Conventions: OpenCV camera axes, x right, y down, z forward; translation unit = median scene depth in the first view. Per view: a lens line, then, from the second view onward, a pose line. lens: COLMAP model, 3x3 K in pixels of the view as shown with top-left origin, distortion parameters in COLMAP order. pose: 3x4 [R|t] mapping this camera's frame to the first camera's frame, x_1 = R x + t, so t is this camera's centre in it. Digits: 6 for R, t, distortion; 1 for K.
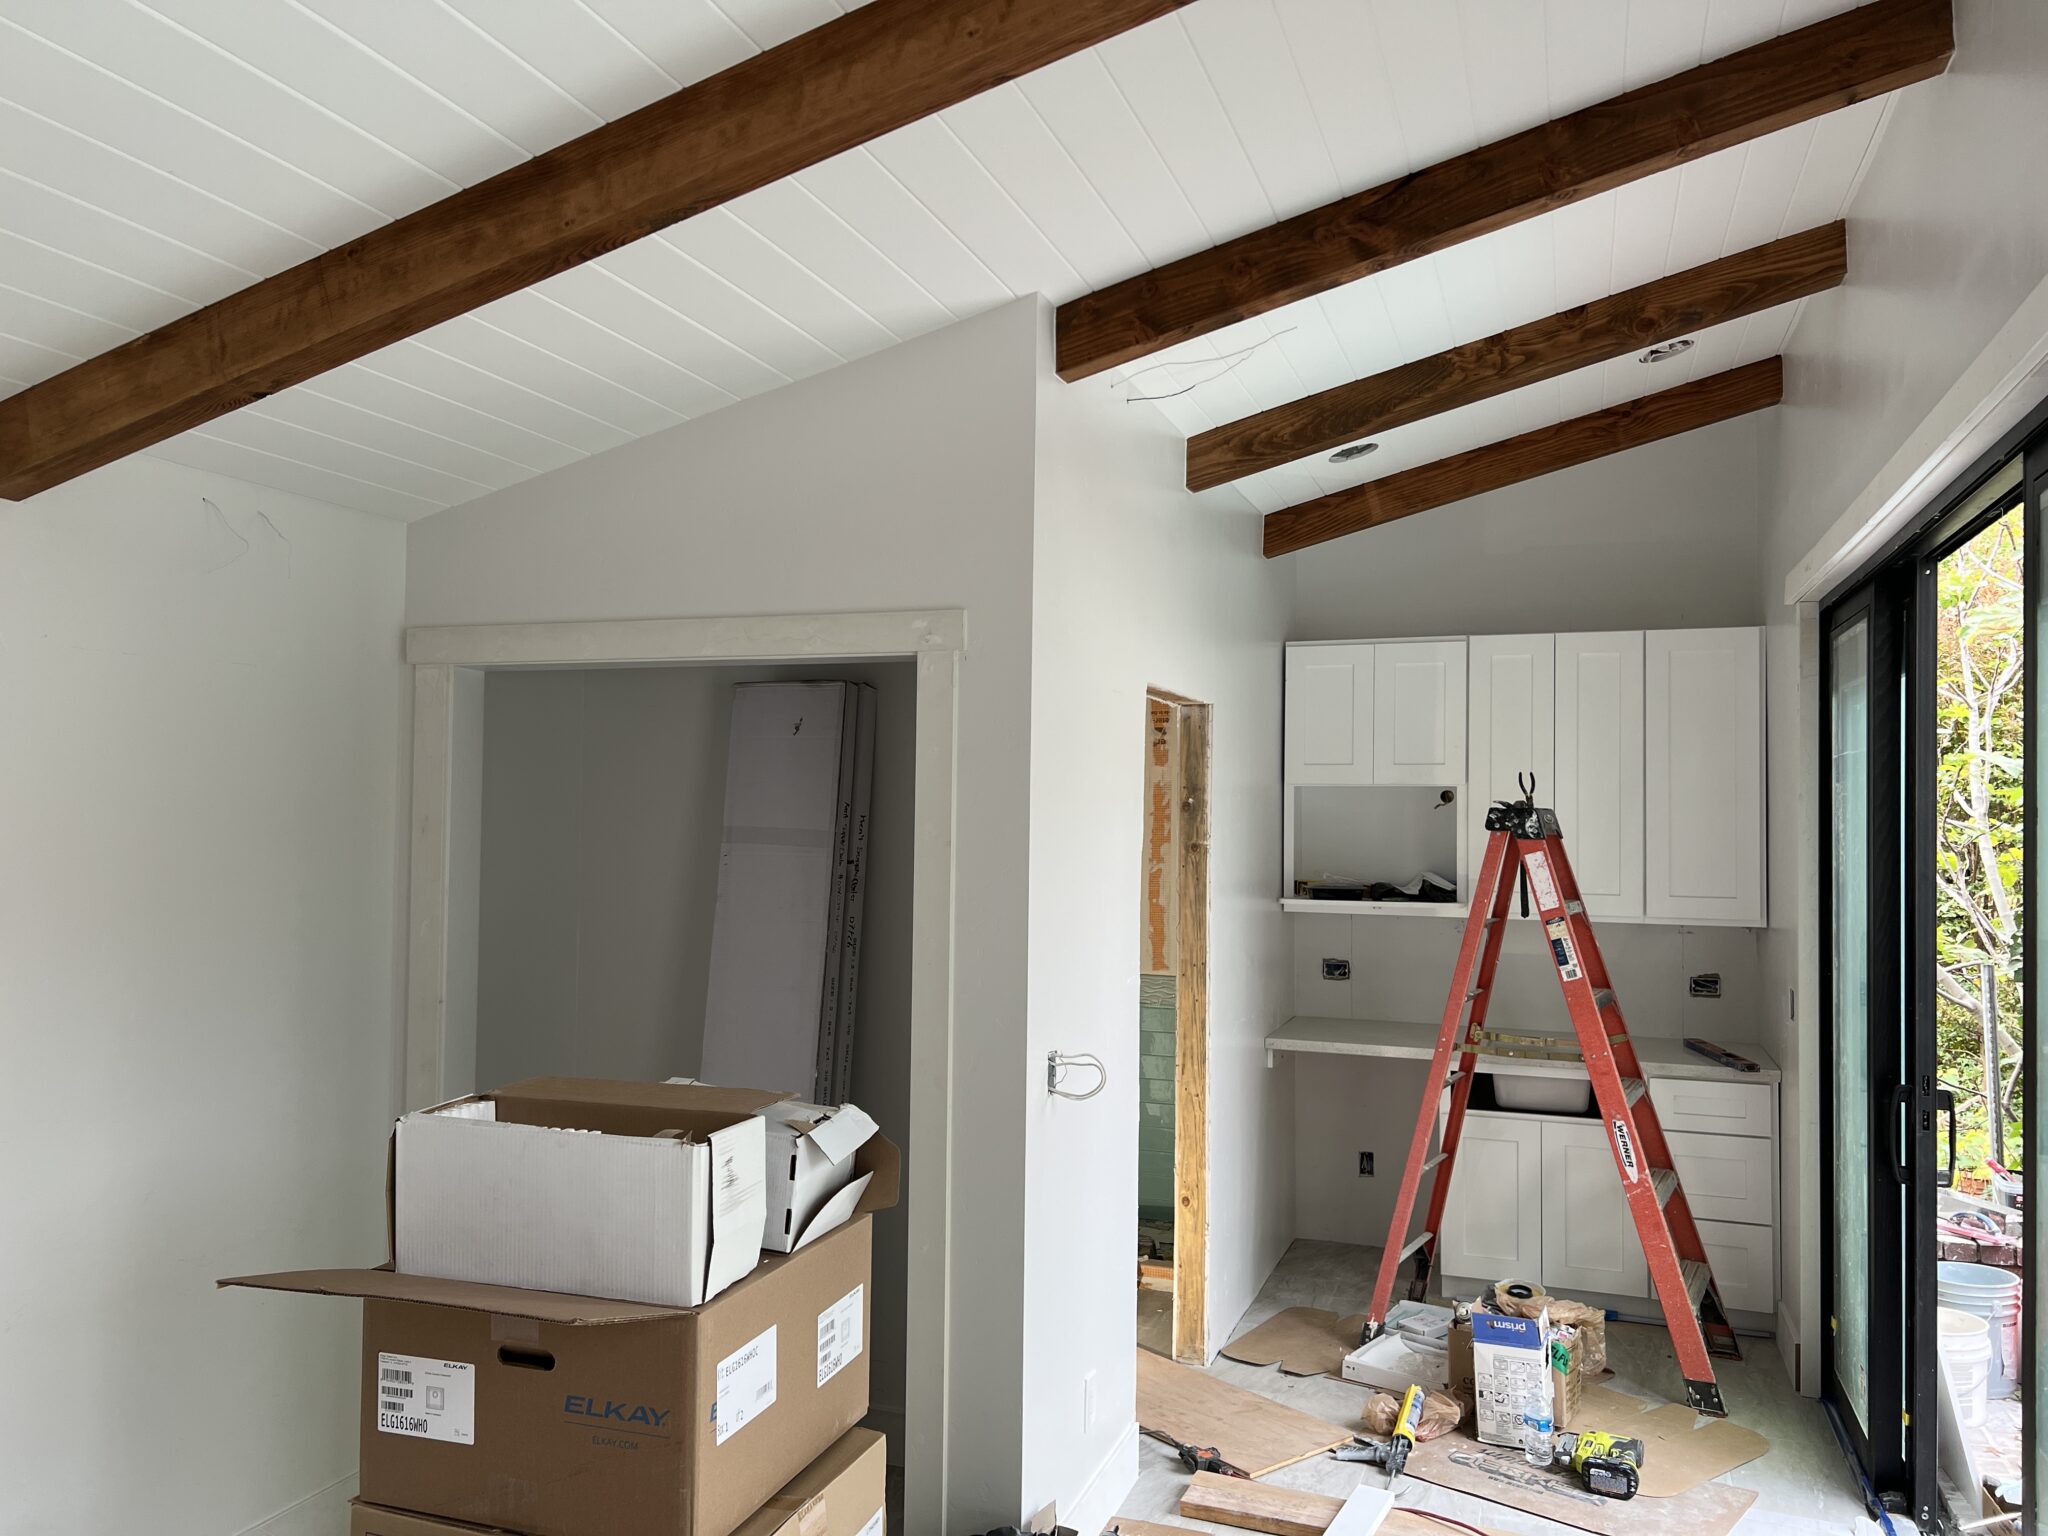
lens RADIAL K [[1536.7, 0, 1013.7], [0, 1536.7, 764.3], [0, 0, 1]] dist [0.053872, -0.054534]
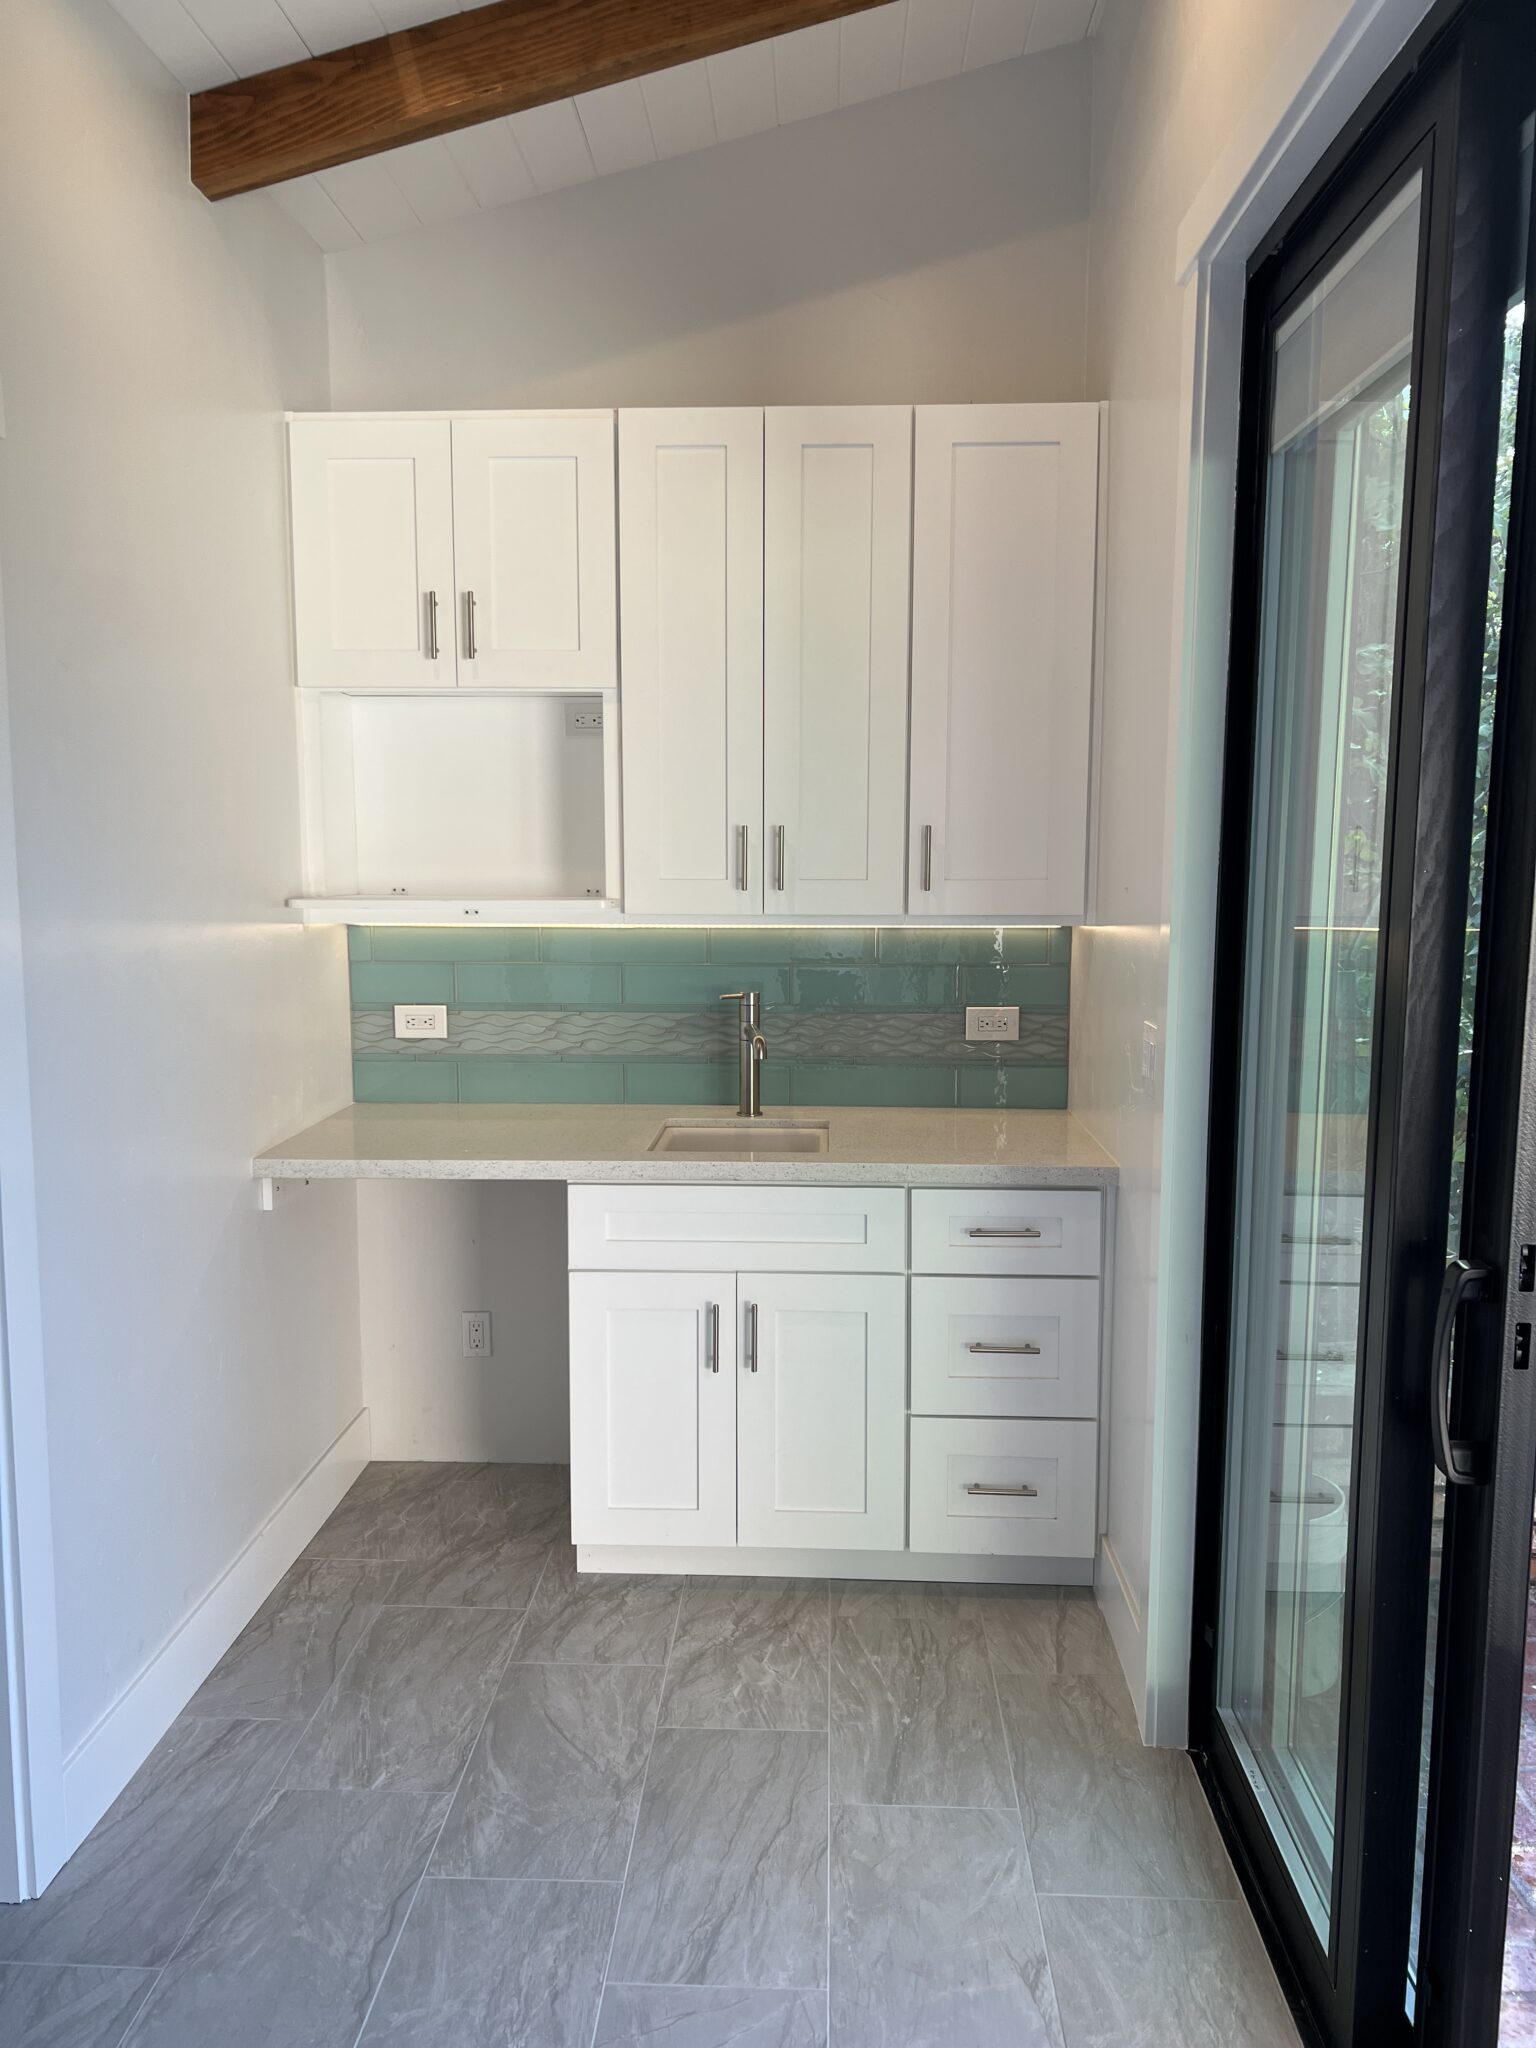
lens RADIAL K [[1536.7, 0, 767.1], [0, 1536.7, 1020.3], [0, 0, 1]] dist [0.053872, -0.054534]
pose [[0.952861, -0.045882, 0.299916, 0.316970], [0.000440, 0.988708, 0.149857, 0.090448], [-0.303405, -0.142661, 0.942122, 0.810557]]
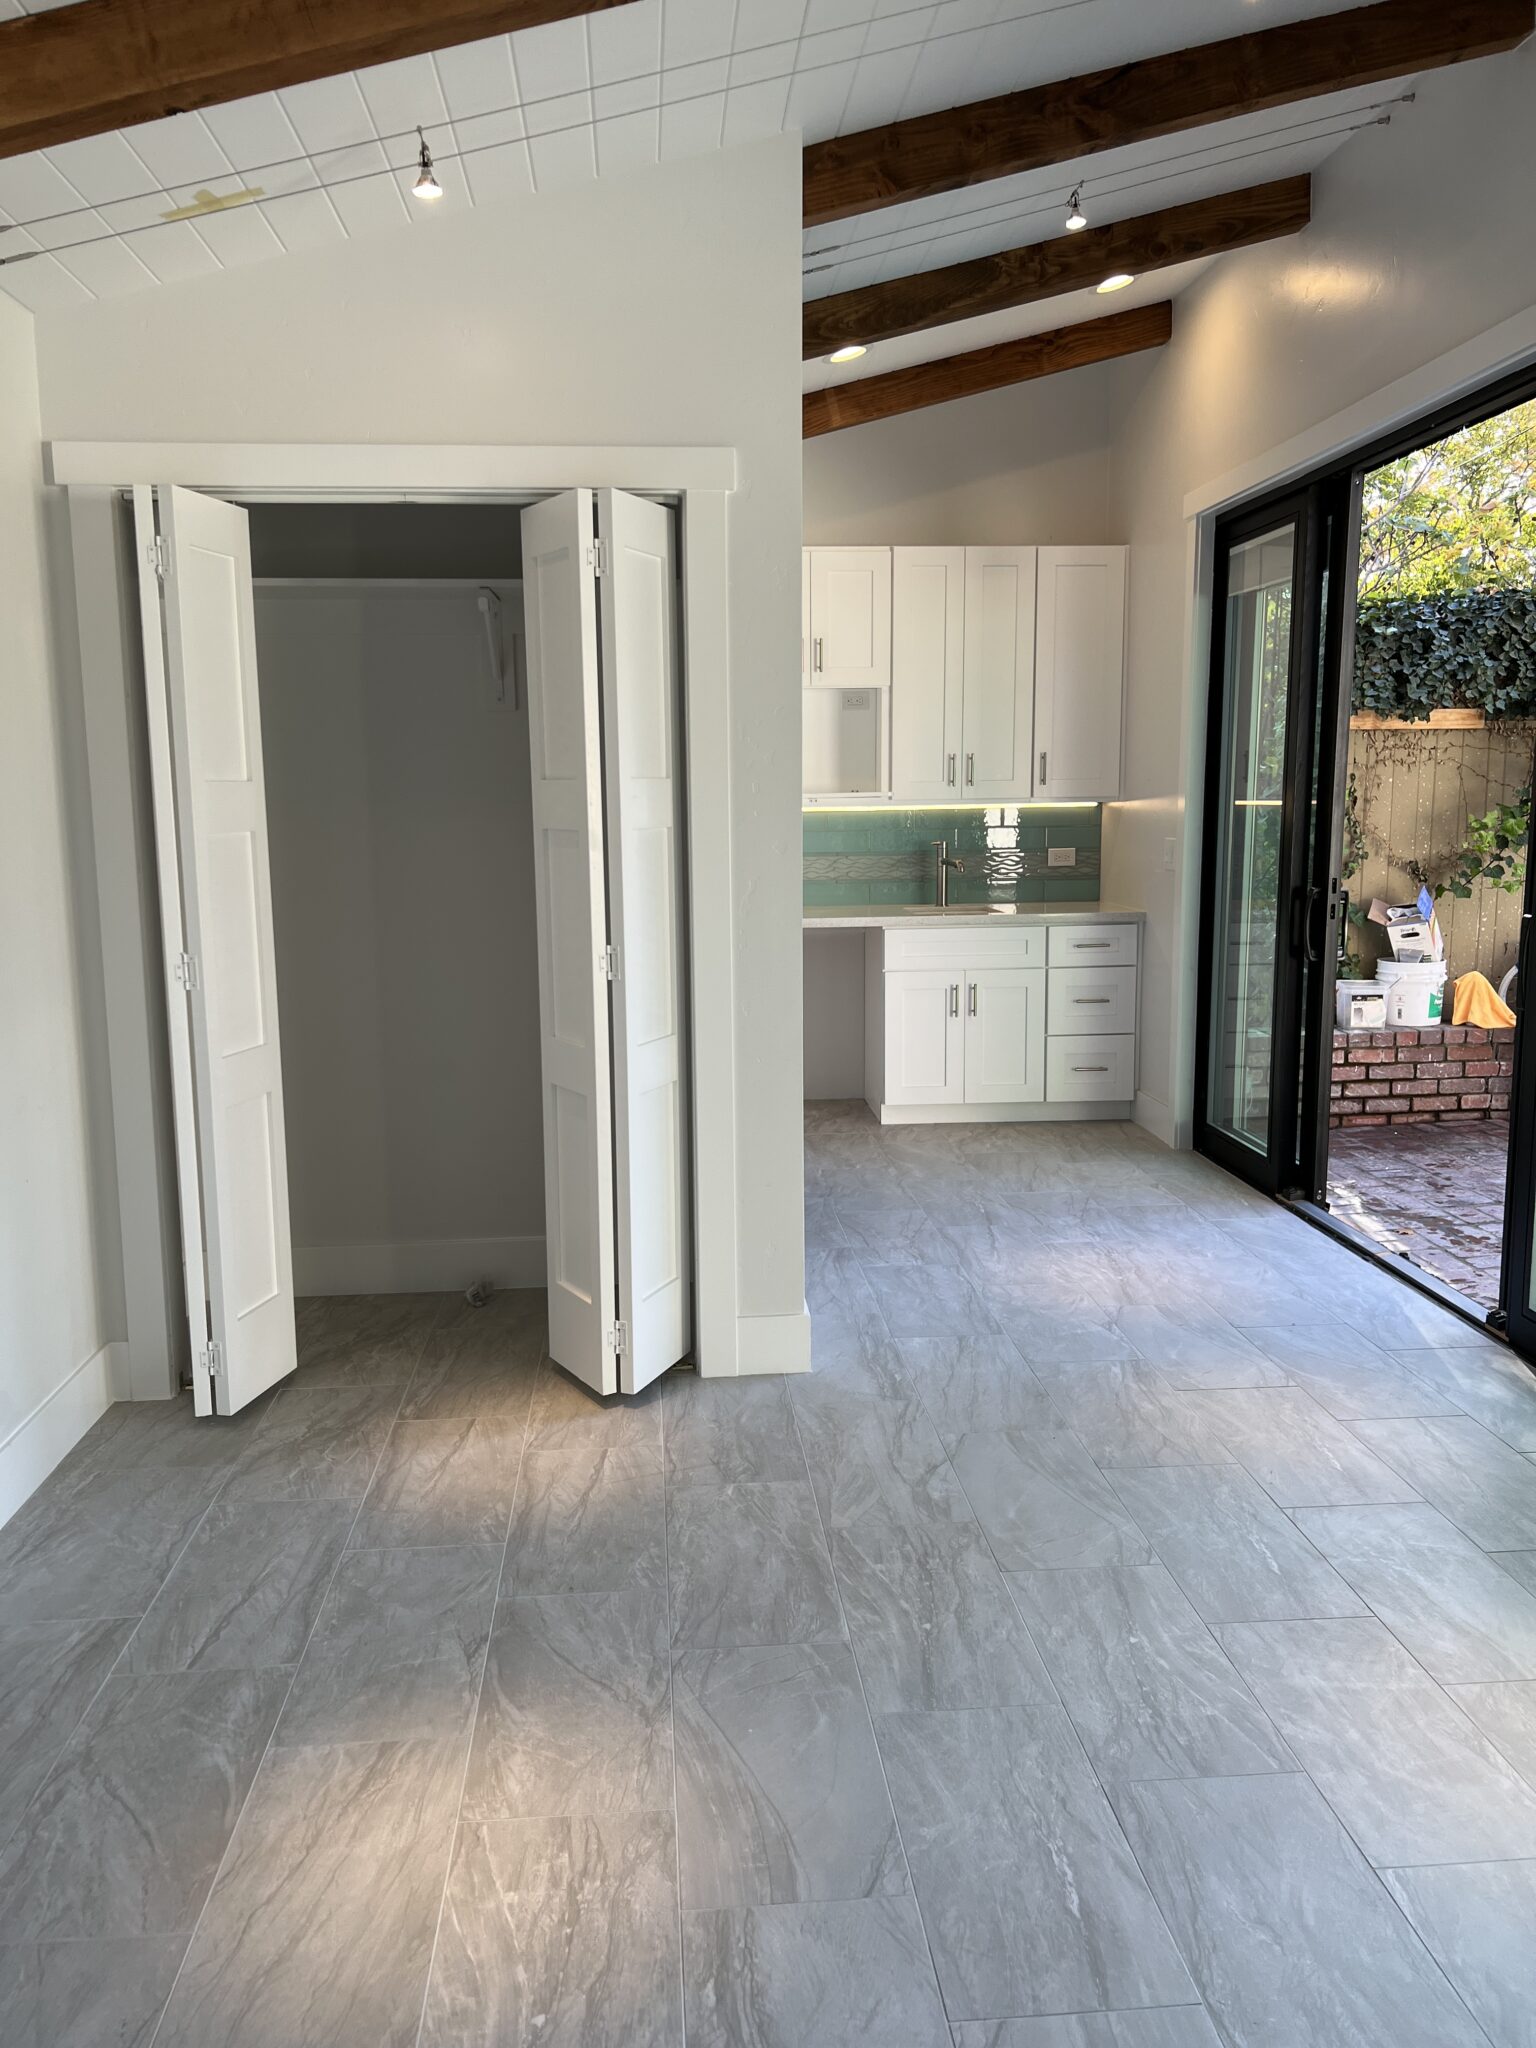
lens RADIAL K [[1536.7, 0, 758.3], [0, 1536.7, 1008.9], [0, 0, 1]] dist [0.053872, -0.054534]
pose [[0.910017, -0.077639, 0.407236, -0.497352], [0.006989, 0.985041, 0.172179, 0.095451], [-0.414512, -0.153840, 0.896947, -0.002079]]
